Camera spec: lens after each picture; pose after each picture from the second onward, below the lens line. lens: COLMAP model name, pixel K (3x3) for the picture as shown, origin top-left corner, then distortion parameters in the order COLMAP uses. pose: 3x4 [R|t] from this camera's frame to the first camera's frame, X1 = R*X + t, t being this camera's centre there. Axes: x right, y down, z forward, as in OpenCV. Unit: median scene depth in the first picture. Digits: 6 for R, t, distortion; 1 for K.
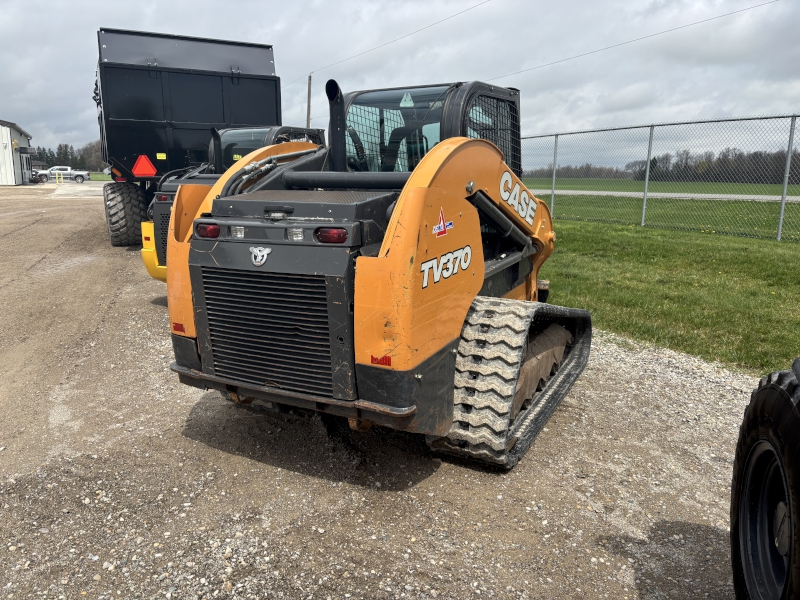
lens RADIAL K [[602.4, 0, 400.0], [0, 602.4, 300.0], [0, 0, 1]] dist [-0.000480, -0.007732]
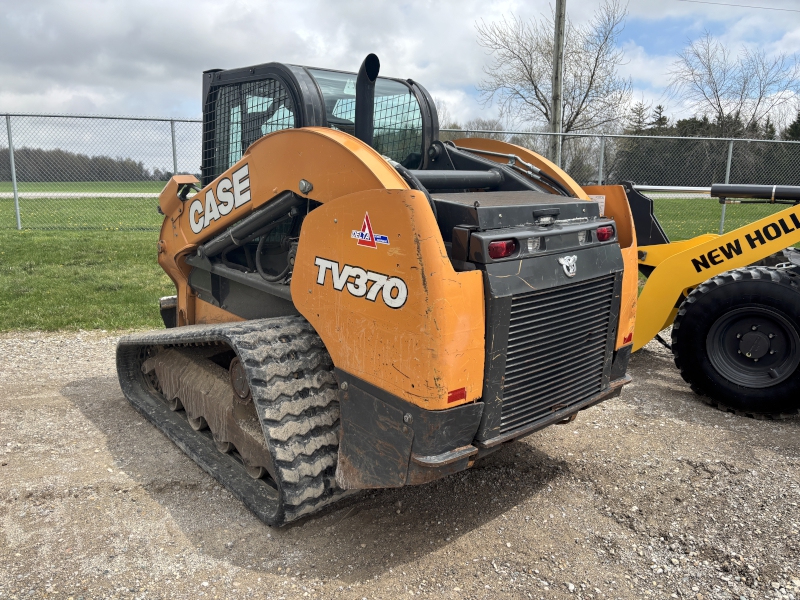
lens RADIAL K [[602.4, 0, 400.0], [0, 602.4, 300.0], [0, 0, 1]] dist [-0.000480, -0.007732]
pose [[0.347592, -0.186070, 0.918998, -0.964390], [0.181514, 0.974925, 0.128740, -0.154738], [-0.919909, 0.122063, 0.372650, 0.760761]]
